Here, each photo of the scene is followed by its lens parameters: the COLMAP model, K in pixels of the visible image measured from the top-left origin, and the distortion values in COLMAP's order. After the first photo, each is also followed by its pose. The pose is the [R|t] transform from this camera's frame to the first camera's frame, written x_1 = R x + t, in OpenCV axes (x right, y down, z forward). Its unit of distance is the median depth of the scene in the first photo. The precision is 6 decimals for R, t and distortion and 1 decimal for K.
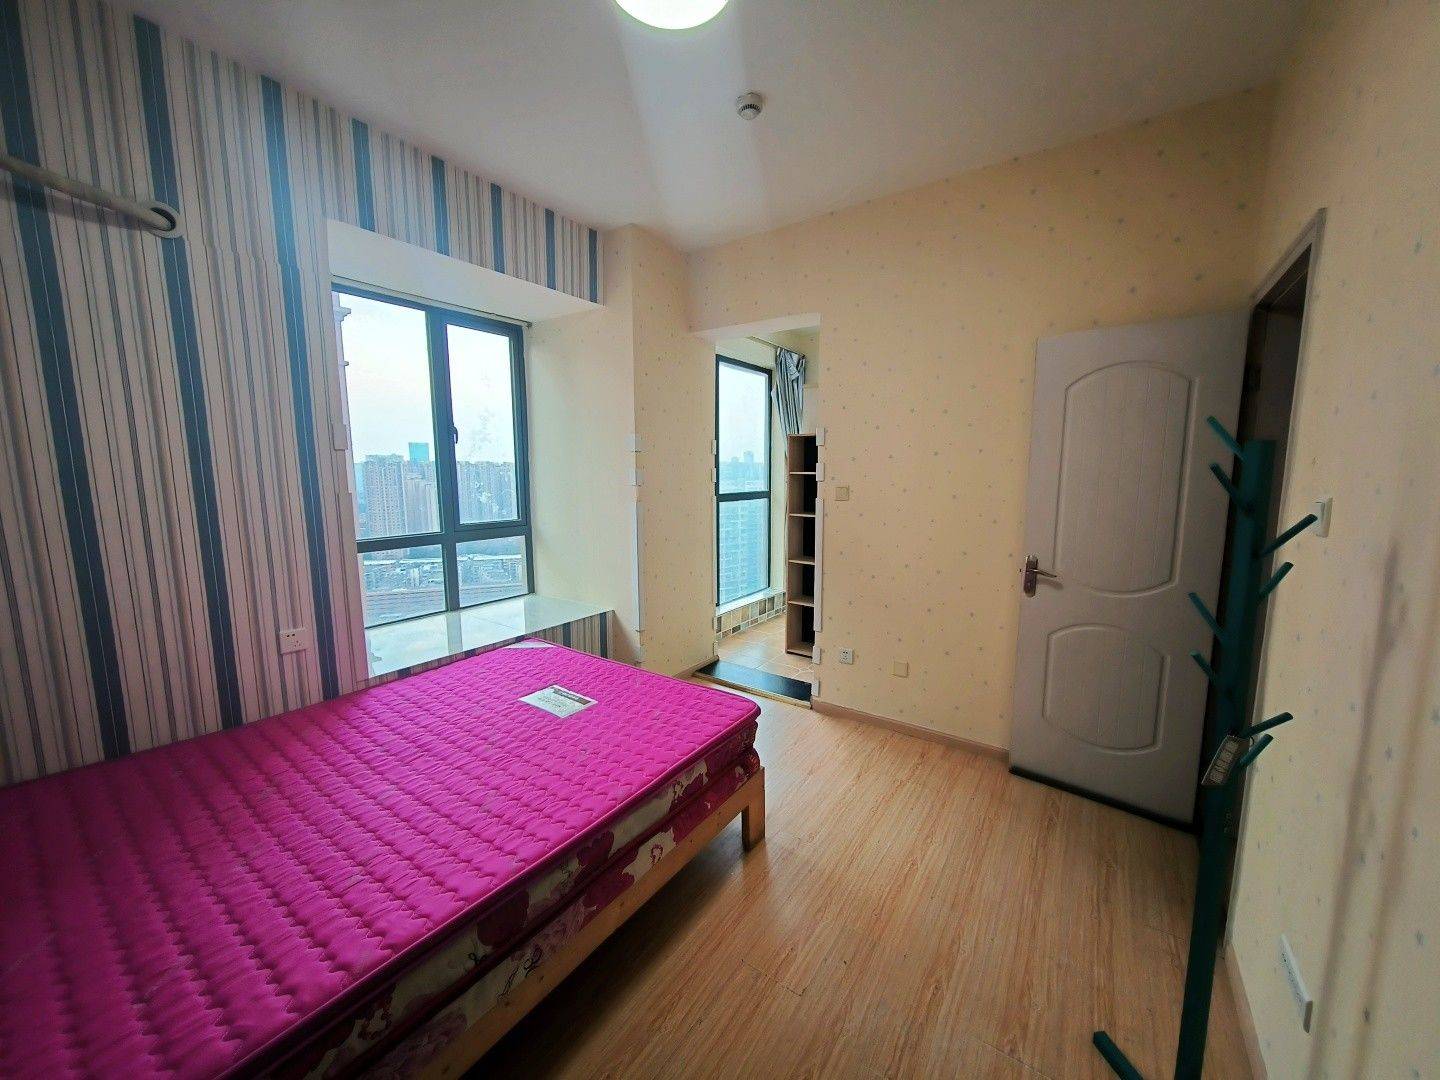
lens RADIAL K [[547.2, 0, 721.7], [0, 547.2, 541.8], [0, 0, 1]] dist [-0.000911, -0.000108]
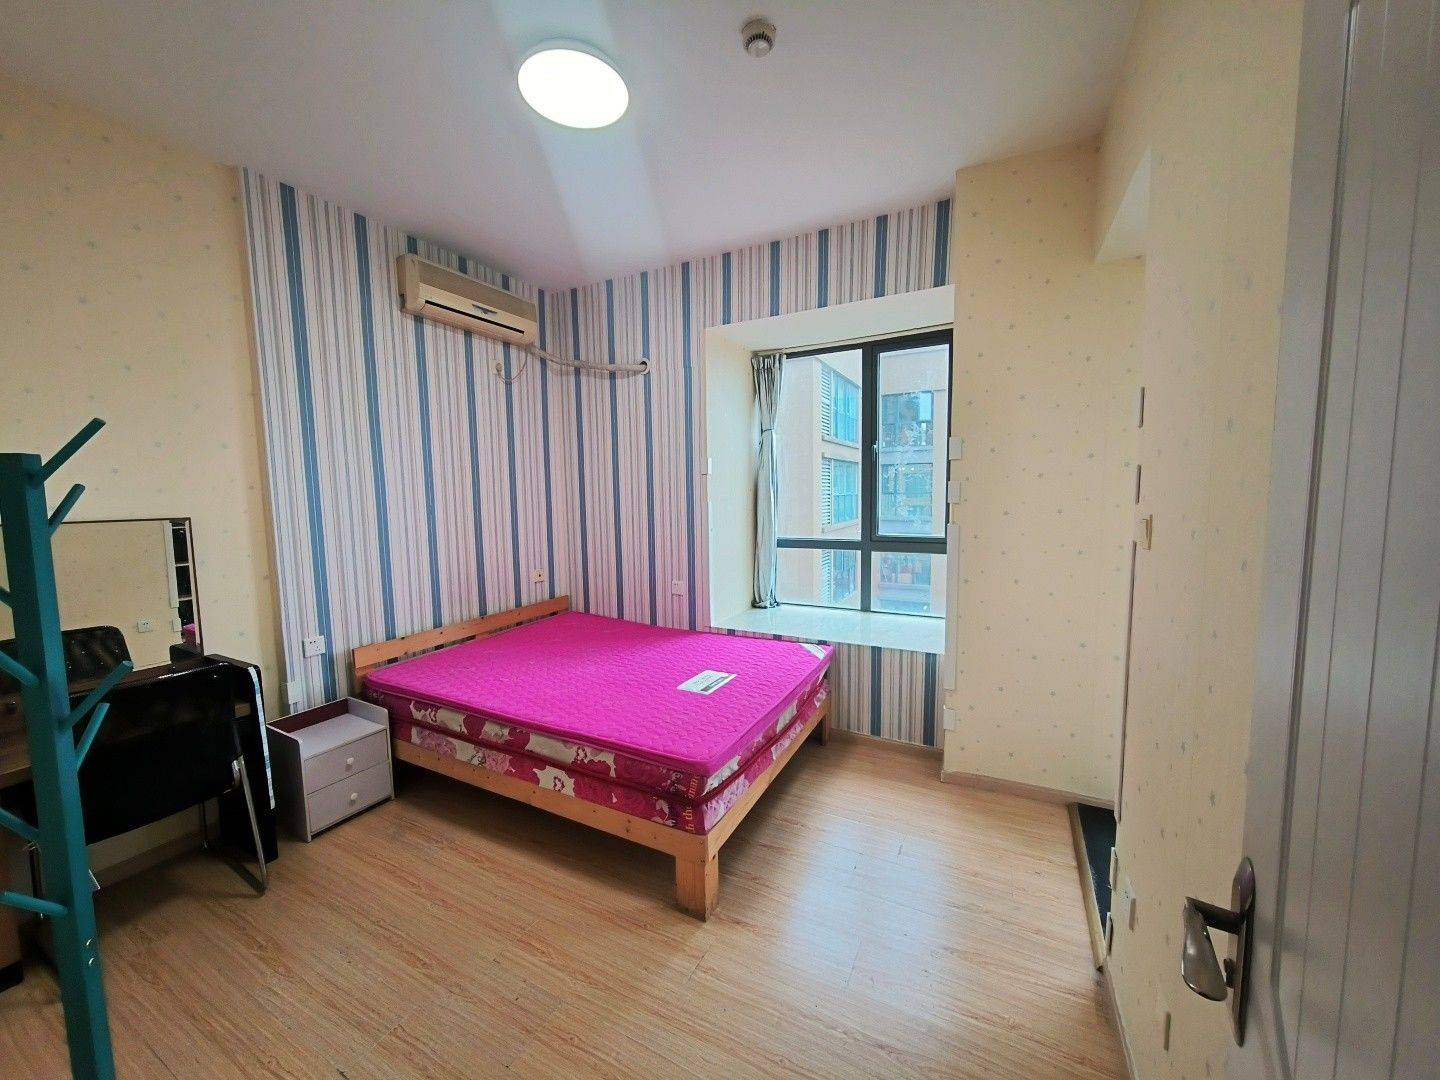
lens RADIAL K [[547.2, 0, 721.7], [0, 547.2, 541.8], [0, 0, 1]] dist [-0.000911, -0.000108]
pose [[0.118528, 0.092708, -0.988613, 0.844036], [-0.114122, 0.990306, 0.079184, -0.105268], [0.986371, 0.103437, 0.127959, 0.848125]]
